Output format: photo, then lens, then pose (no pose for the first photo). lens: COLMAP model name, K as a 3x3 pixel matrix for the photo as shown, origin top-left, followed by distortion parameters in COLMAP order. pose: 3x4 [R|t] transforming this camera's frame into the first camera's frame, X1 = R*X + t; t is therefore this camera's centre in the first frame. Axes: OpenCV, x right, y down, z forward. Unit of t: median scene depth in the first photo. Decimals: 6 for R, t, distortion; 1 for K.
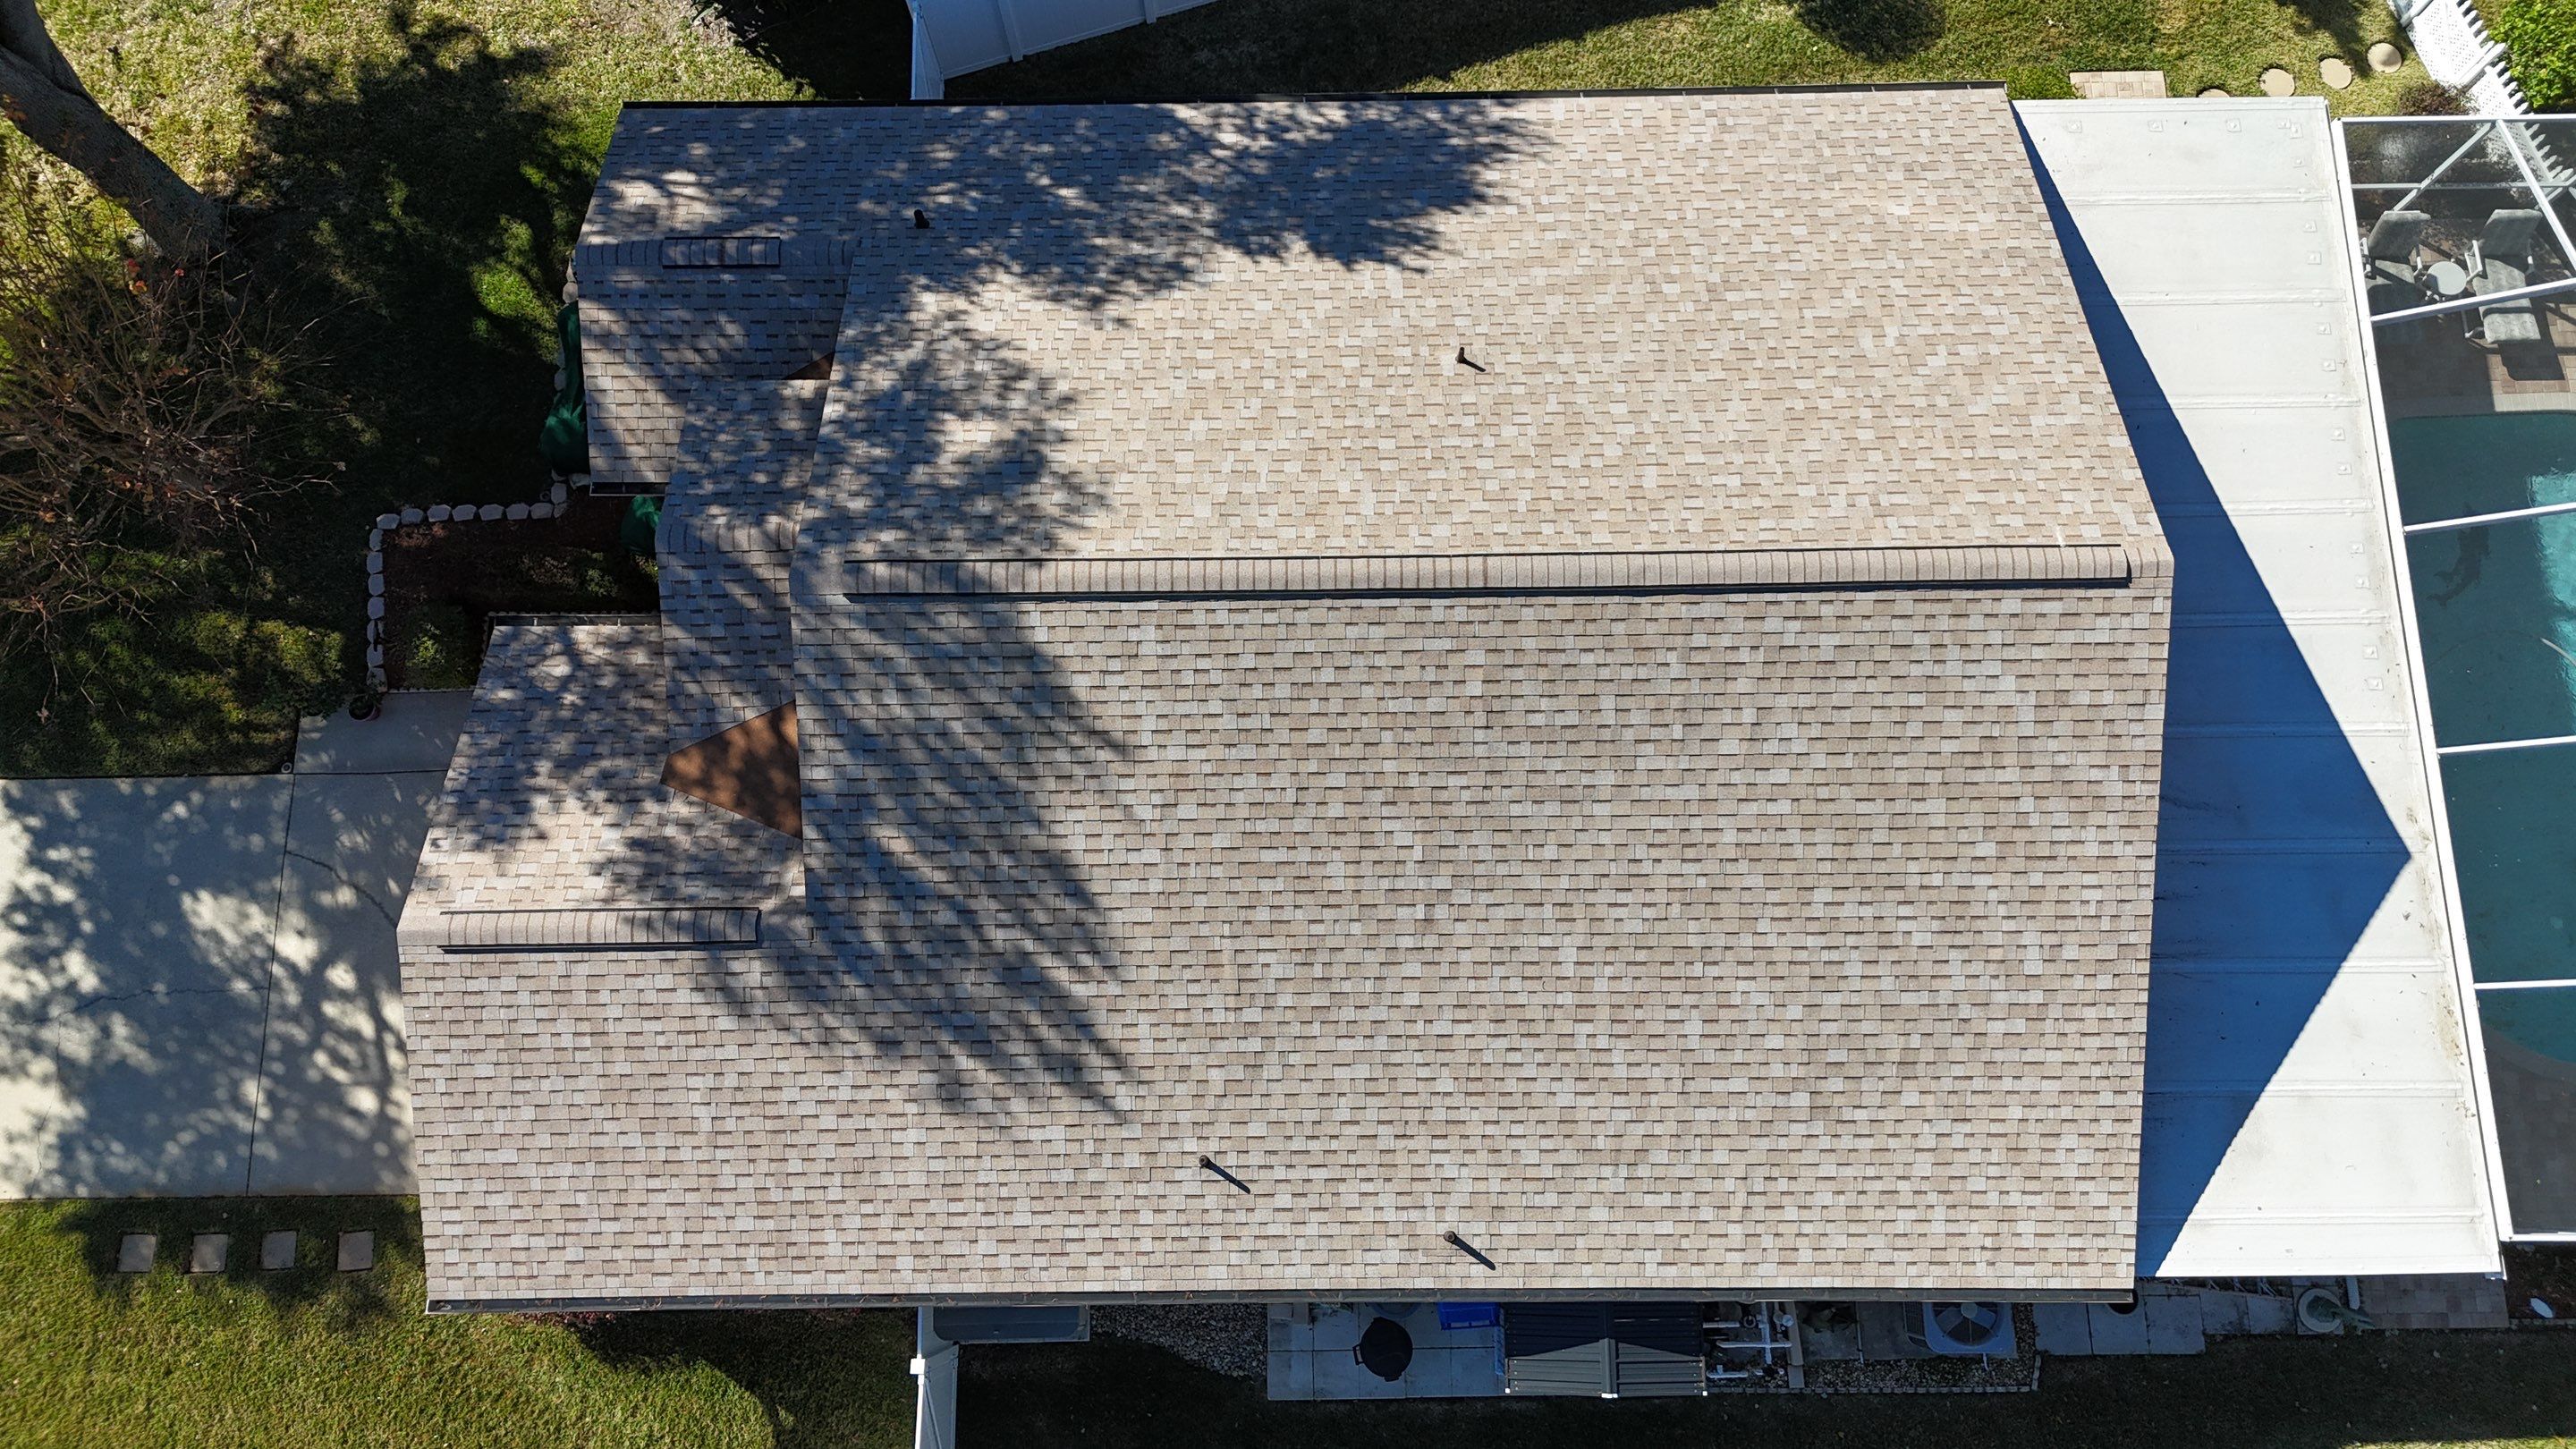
lens RADIAL K [[1910.7, 0, 1288.7], [0, 1910.7, 718.8], [0, 0, 1]] dist [0.076653, -0.070963]
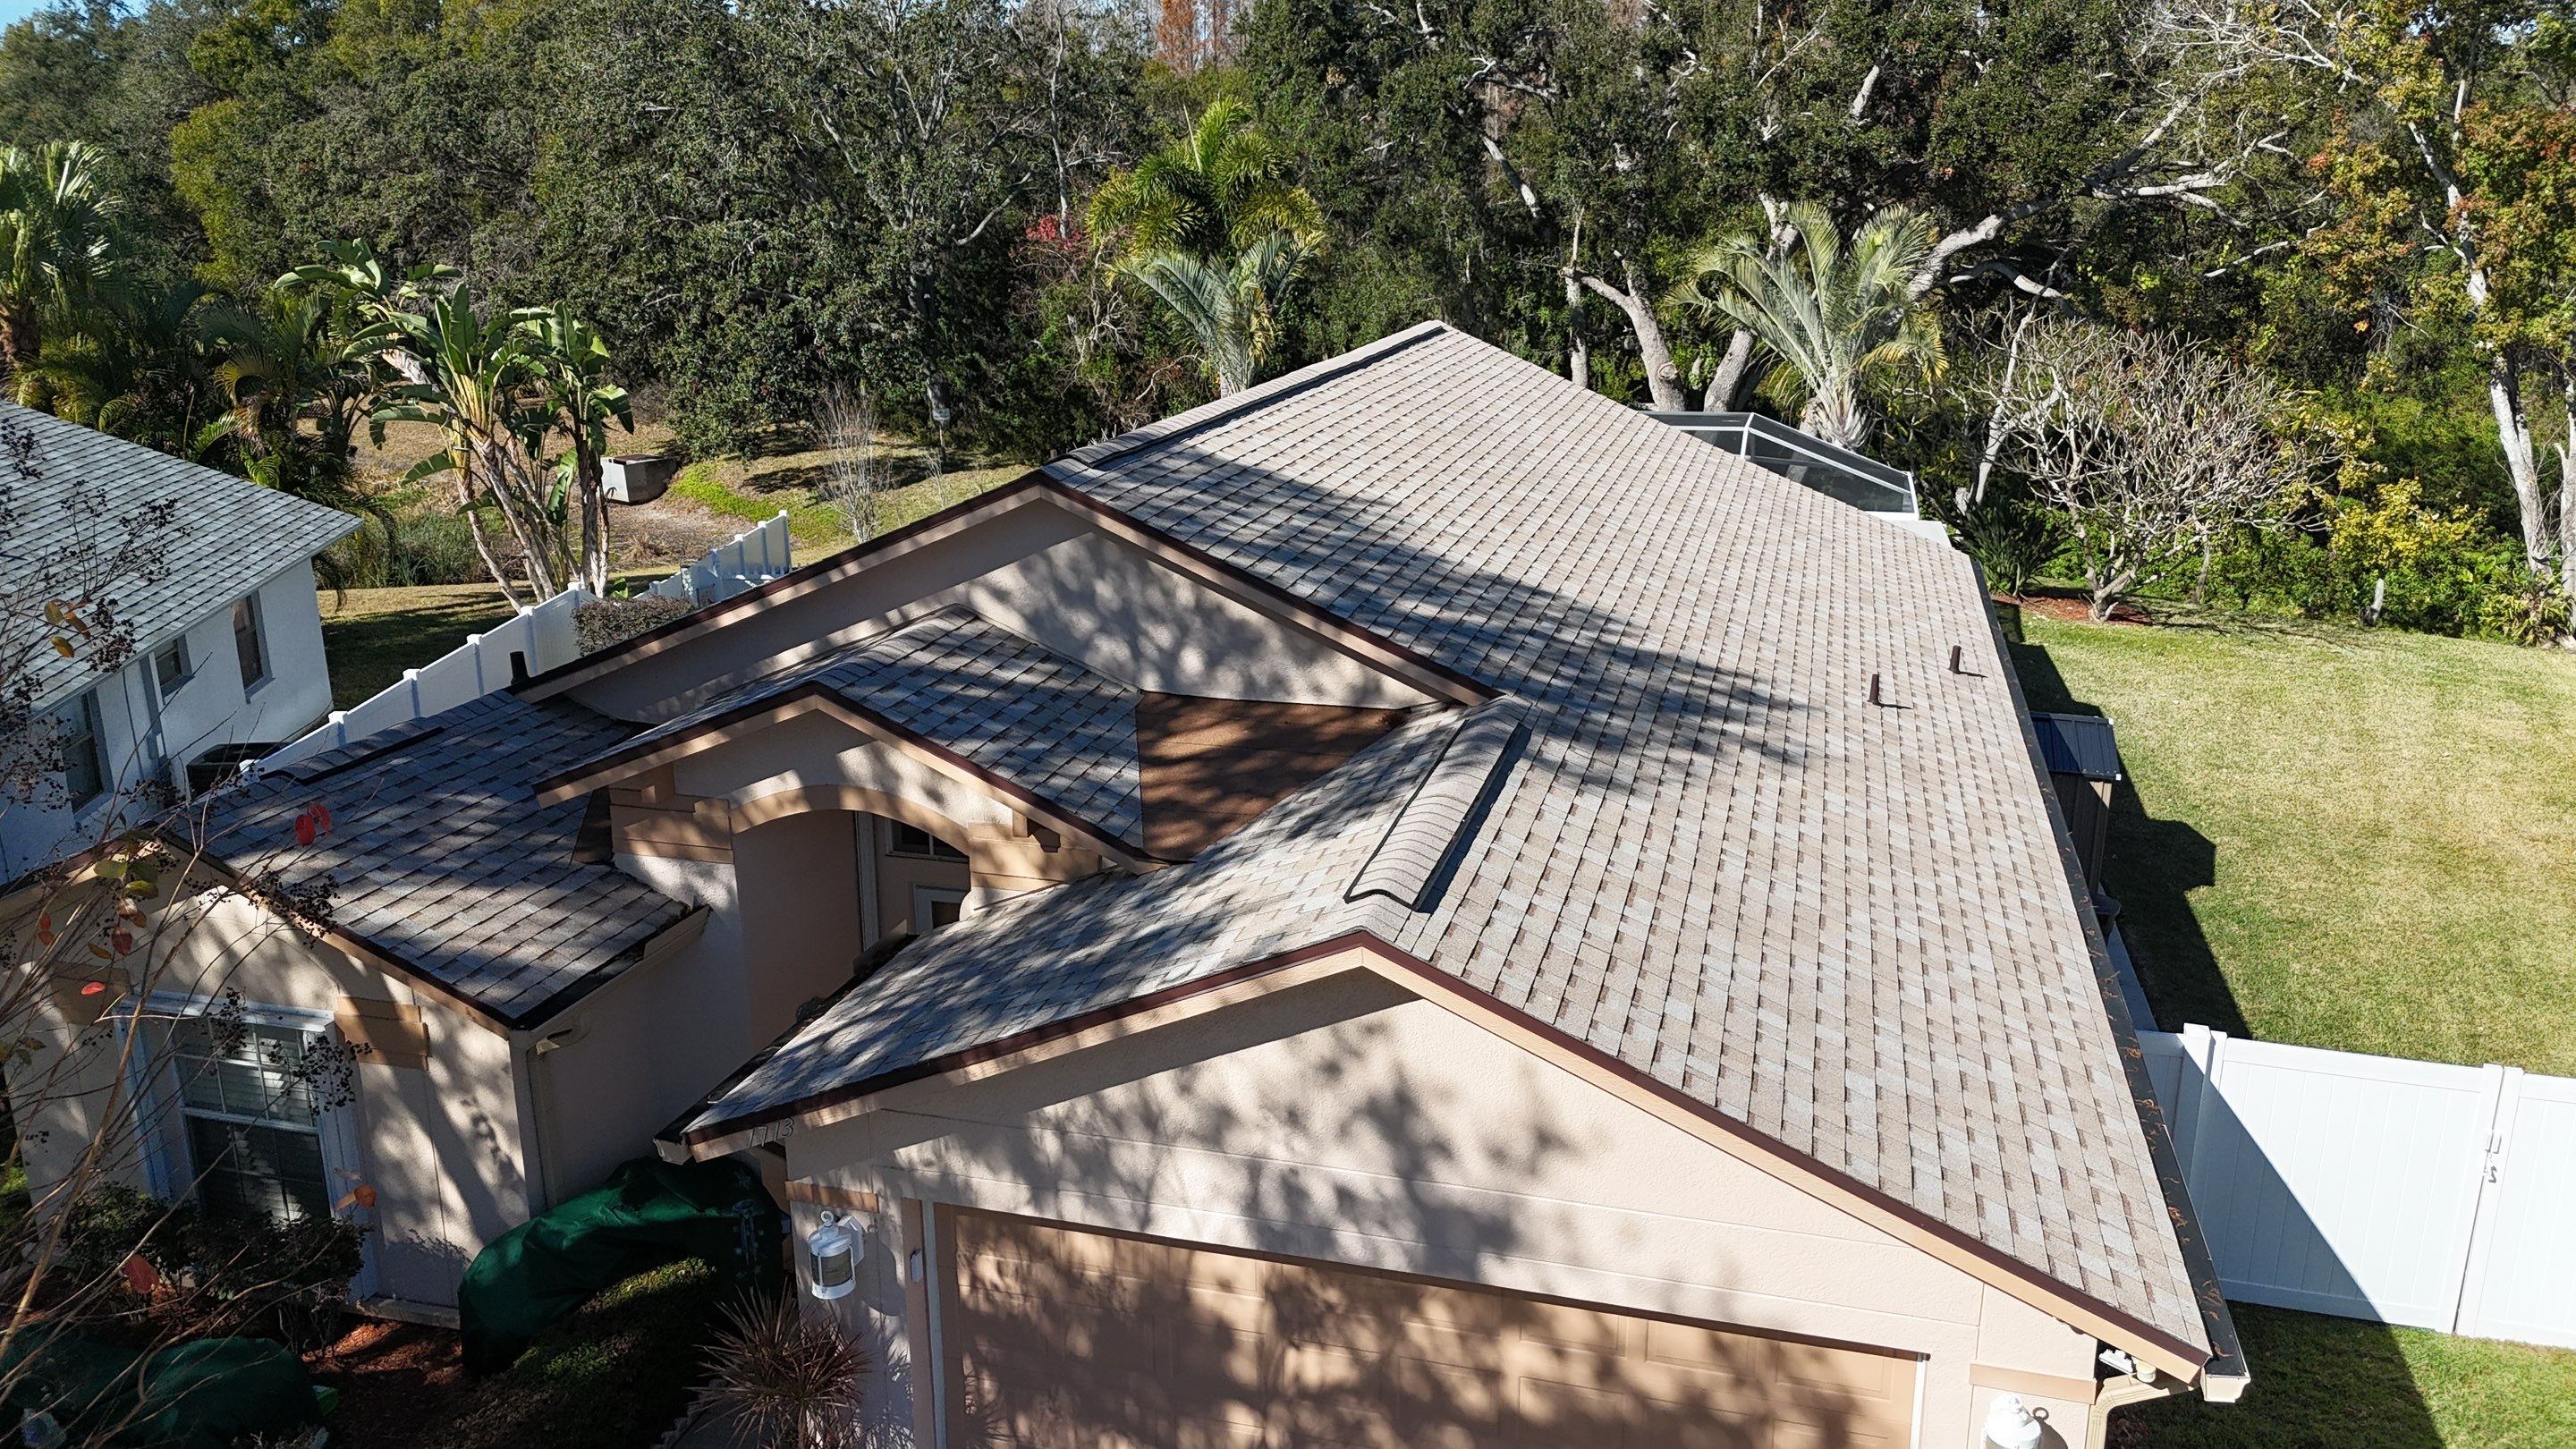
lens RADIAL K [[1910.7, 0, 1299.3], [0, 1910.7, 705.8], [0, 0, 1]] dist [0.076653, -0.070963]
pose [[0.277084, -0.255003, 0.926390, -0.832883], [0.934363, 0.296309, -0.197905, 0.162239], [-0.224031, 0.920421, 0.320368, 0.773749]]
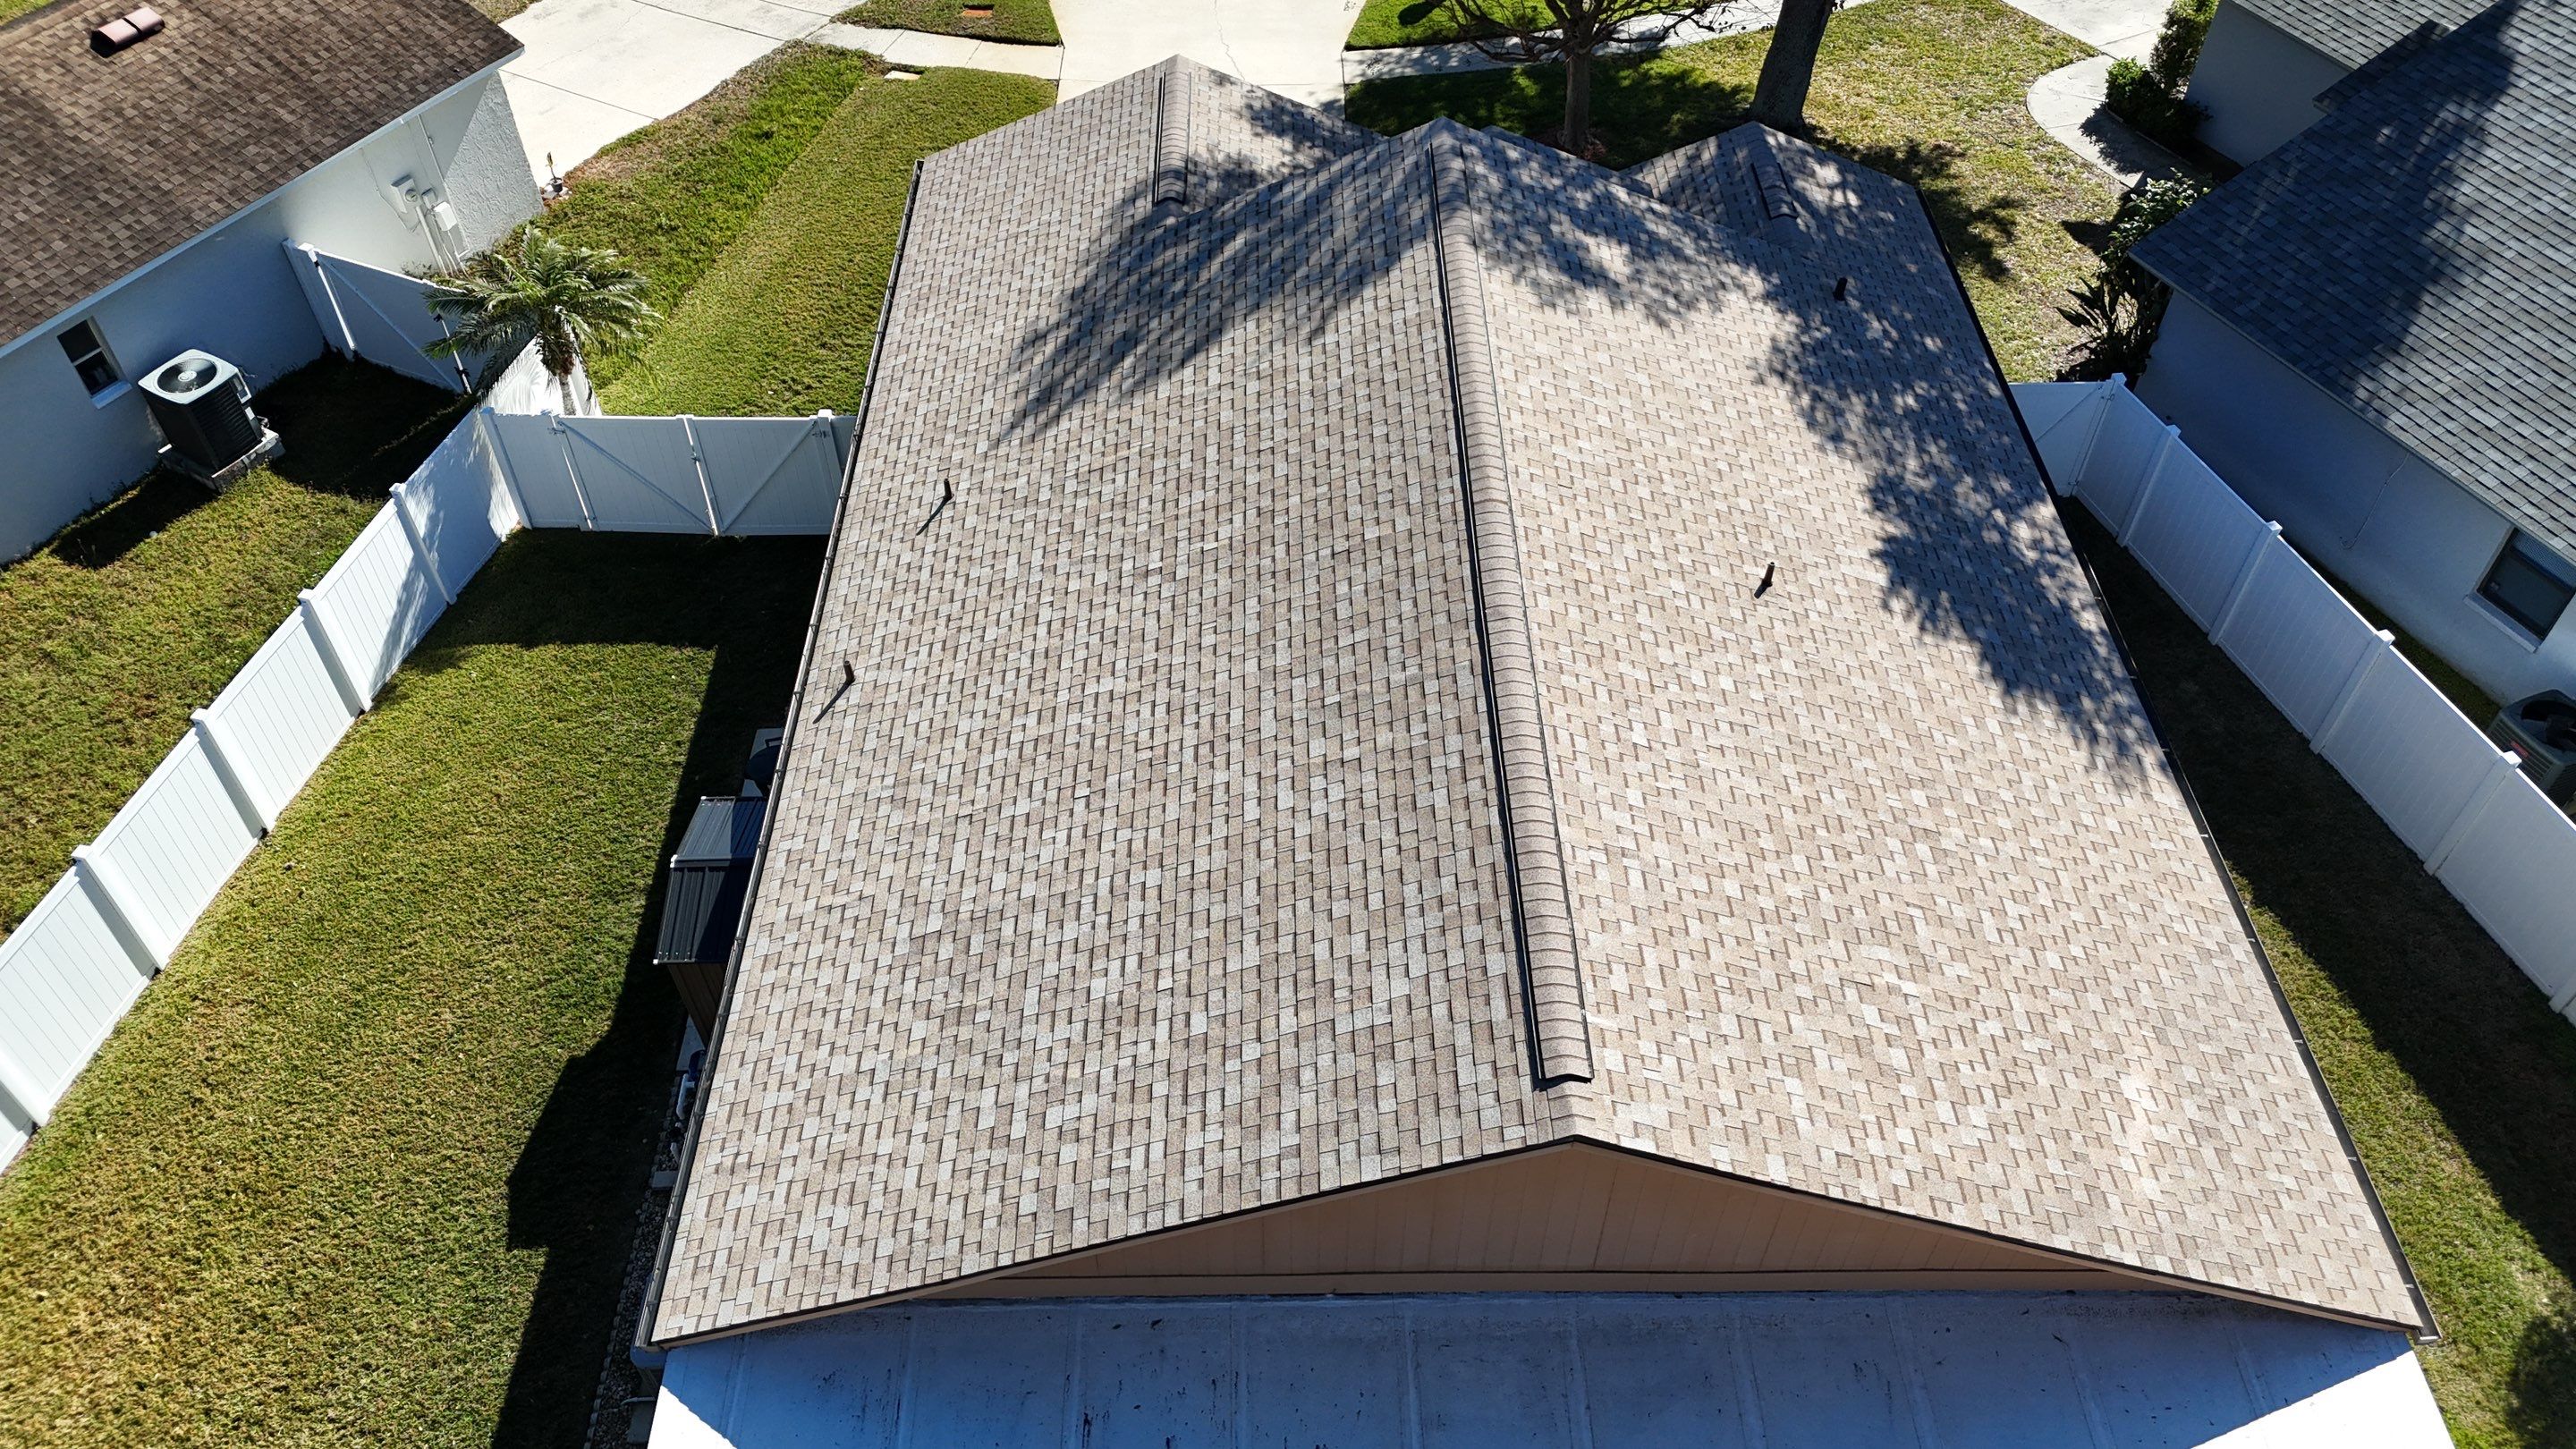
lens RADIAL K [[1910.7, 0, 1286.1], [0, 1910.7, 705.6], [0, 0, 1]] dist [0.076653, -0.070963]
pose [[0.000592, 0.728267, -0.685293, 0.753910], [-0.971758, 0.162134, 0.171462, -0.114270], [0.235979, 0.665838, 0.707795, 0.350086]]
